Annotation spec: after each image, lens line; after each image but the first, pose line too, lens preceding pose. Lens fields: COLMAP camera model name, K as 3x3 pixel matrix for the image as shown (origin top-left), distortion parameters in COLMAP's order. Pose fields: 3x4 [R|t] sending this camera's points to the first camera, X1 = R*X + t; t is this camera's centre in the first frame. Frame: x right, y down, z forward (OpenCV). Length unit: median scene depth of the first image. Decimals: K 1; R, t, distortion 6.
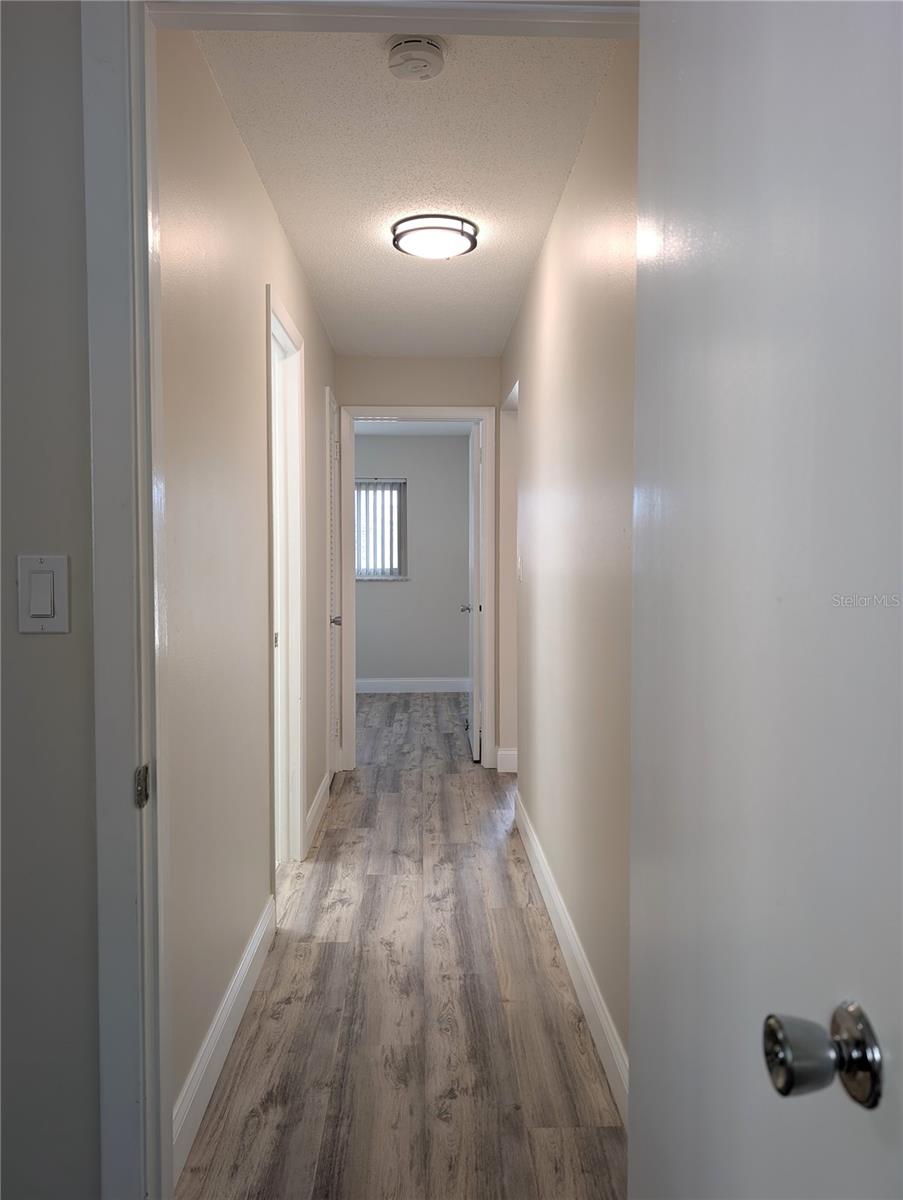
lens RADIAL K [[862.3, 0, 453.1], [0, 862.3, 603.8], [0, 0, 1]] dist [0.020997, -0.006551]
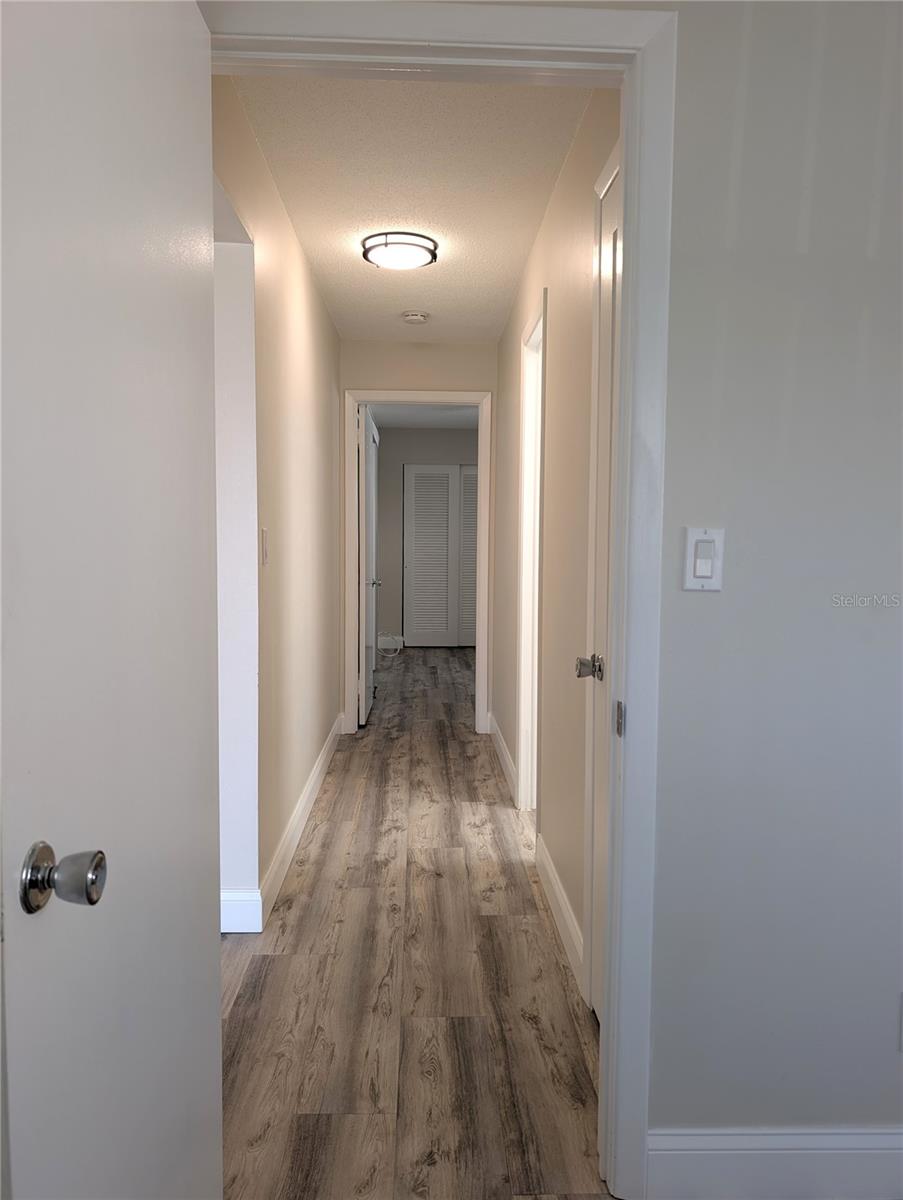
lens RADIAL K [[862.3, 0, 453.1], [0, 862.3, 603.8], [0, 0, 1]] dist [0.020997, -0.006551]
pose [[-0.999958, -0.008693, -0.003044, -0.090872], [-0.009015, 0.991501, 0.129789, -0.110248], [0.001889, 0.129811, -0.991537, 2.156408]]
